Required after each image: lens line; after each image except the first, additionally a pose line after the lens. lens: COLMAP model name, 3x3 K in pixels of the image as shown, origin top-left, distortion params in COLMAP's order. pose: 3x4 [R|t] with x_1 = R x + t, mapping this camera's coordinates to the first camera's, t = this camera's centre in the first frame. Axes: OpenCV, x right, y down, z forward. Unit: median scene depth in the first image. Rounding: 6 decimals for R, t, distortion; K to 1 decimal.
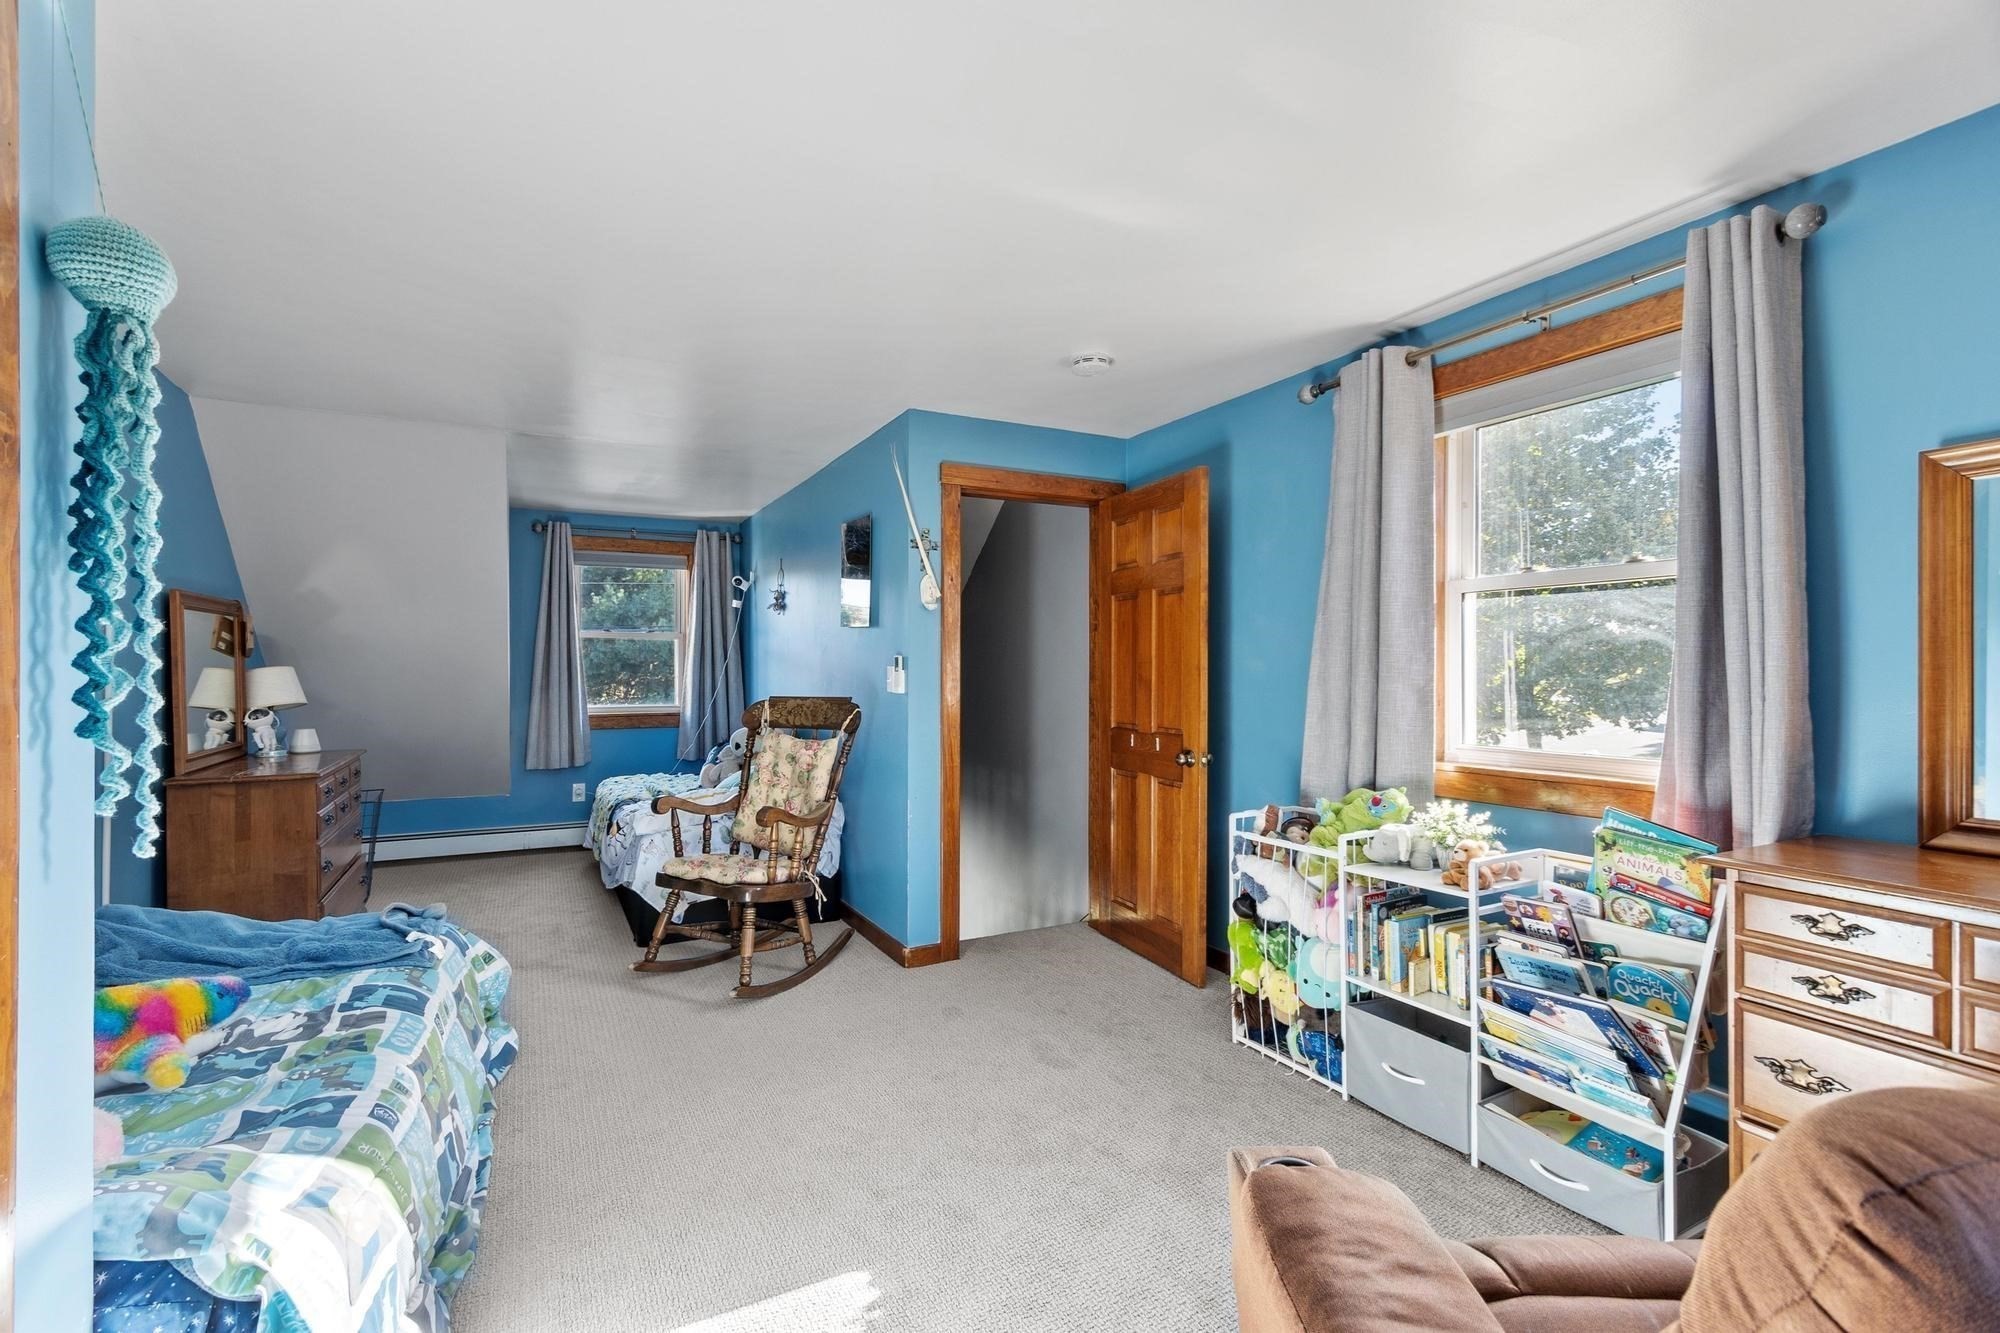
lens RADIAL K [[871.6, 0, 948.5], [0, 871.6, 671.2], [0, 0, 1]] dist [0.006225, -0.000405]
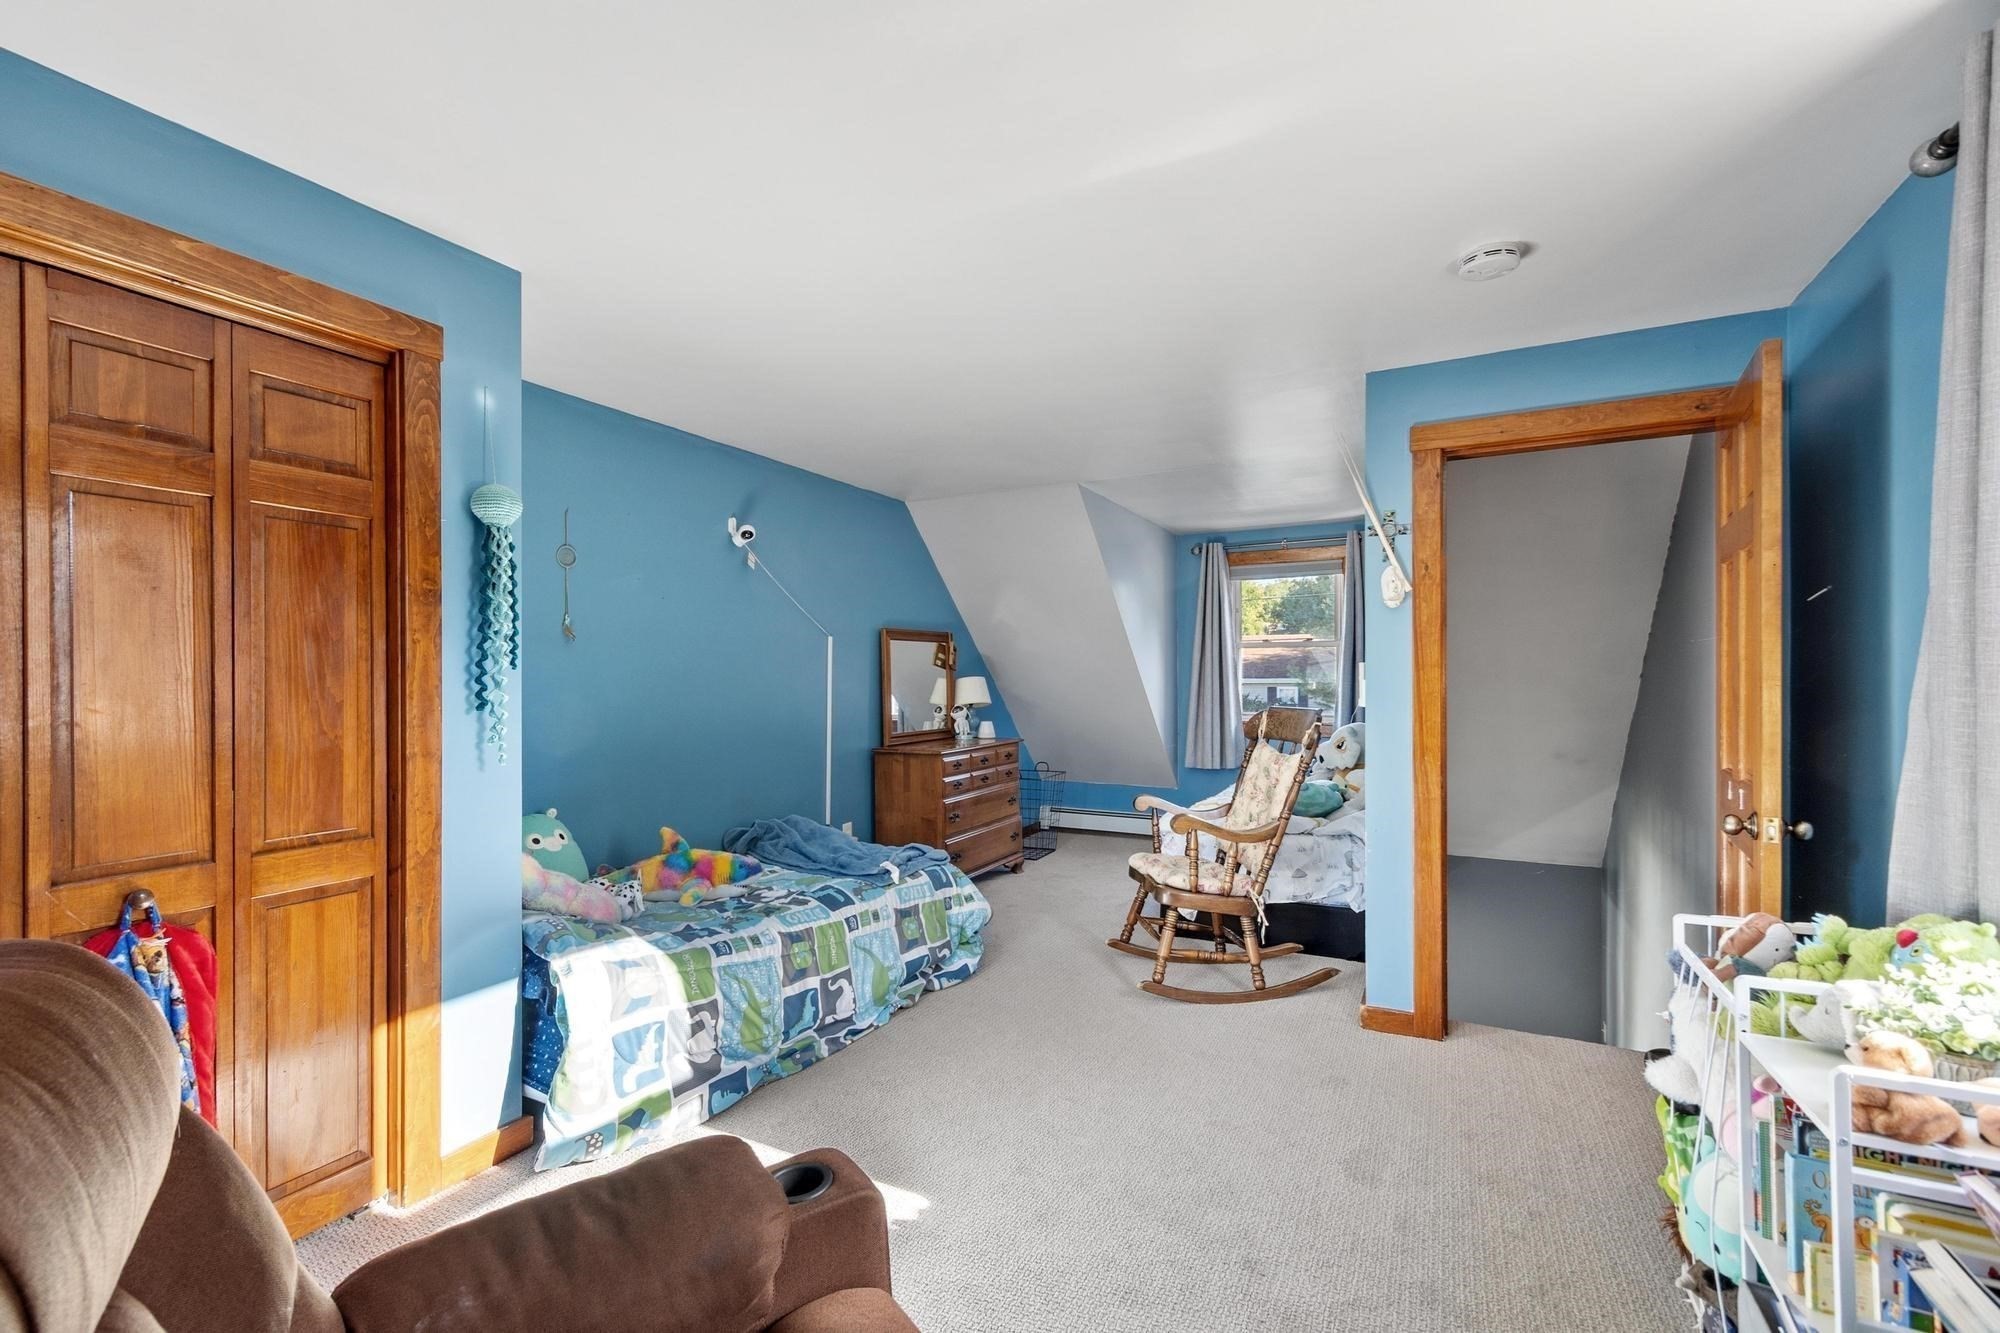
lens RADIAL K [[871.6, 0, 951.9], [0, 871.6, 680.6], [0, 0, 1]] dist [0.006225, -0.000405]
pose [[0.570471, 0.002047, -0.821315, 0.516748], [0.000714, 0.999995, 0.002989, -0.004310], [0.821317, -0.002292, 0.570467, 0.217812]]
